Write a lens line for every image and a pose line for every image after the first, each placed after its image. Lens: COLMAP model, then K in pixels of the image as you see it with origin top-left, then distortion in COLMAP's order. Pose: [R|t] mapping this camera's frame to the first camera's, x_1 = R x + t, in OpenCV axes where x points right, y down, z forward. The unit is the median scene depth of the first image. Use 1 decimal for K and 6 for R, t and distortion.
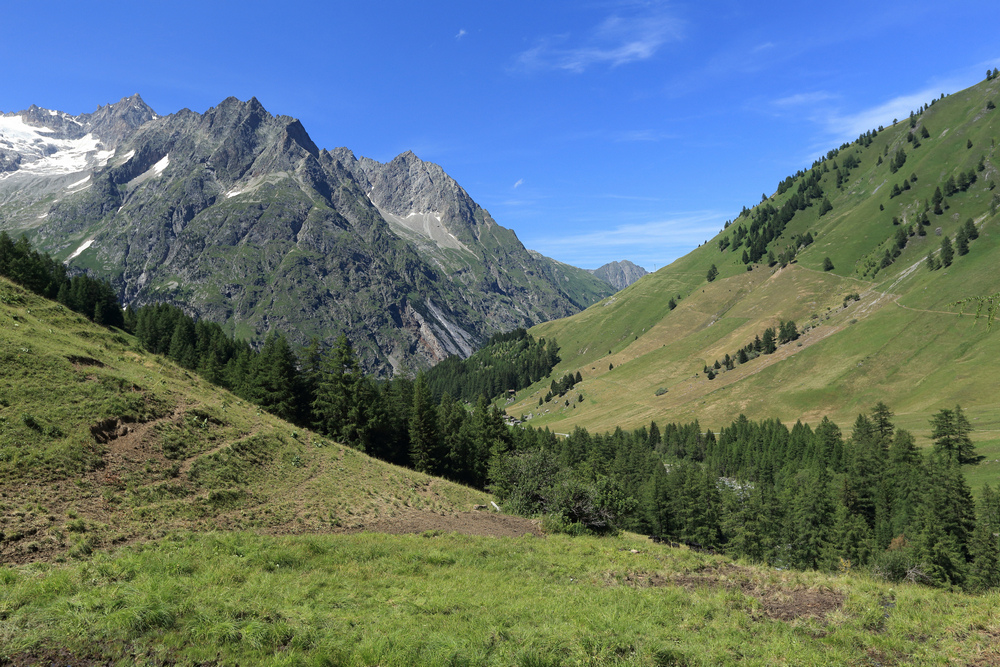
lens RADIAL K [[804.8, 0, 502.9], [0, 804.8, 334.2], [0, 0, 1]] dist [0.012091, 0.053757]
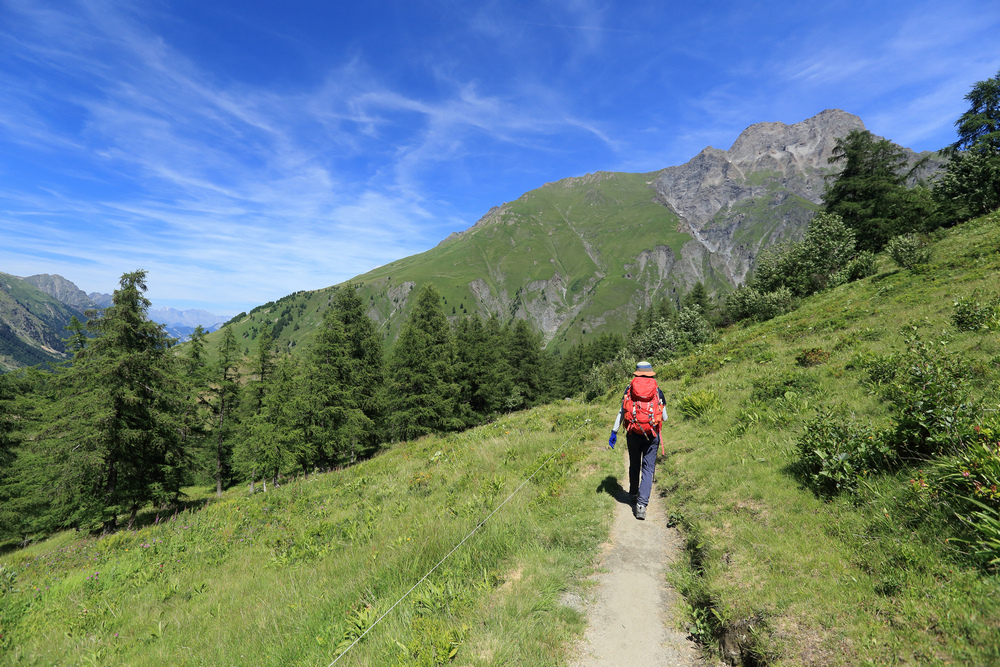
lens RADIAL K [[456.4, 0, 495.9], [0, 456.4, 334.3], [0, 0, 1]] dist [-0.036539, 0.011785]
pose [[0.554431, 0.093928, 0.826912, -0.148398], [-0.085571, 0.994778, -0.055622, -0.043515], [-0.827818, -0.039921, 0.559574, -0.094031]]
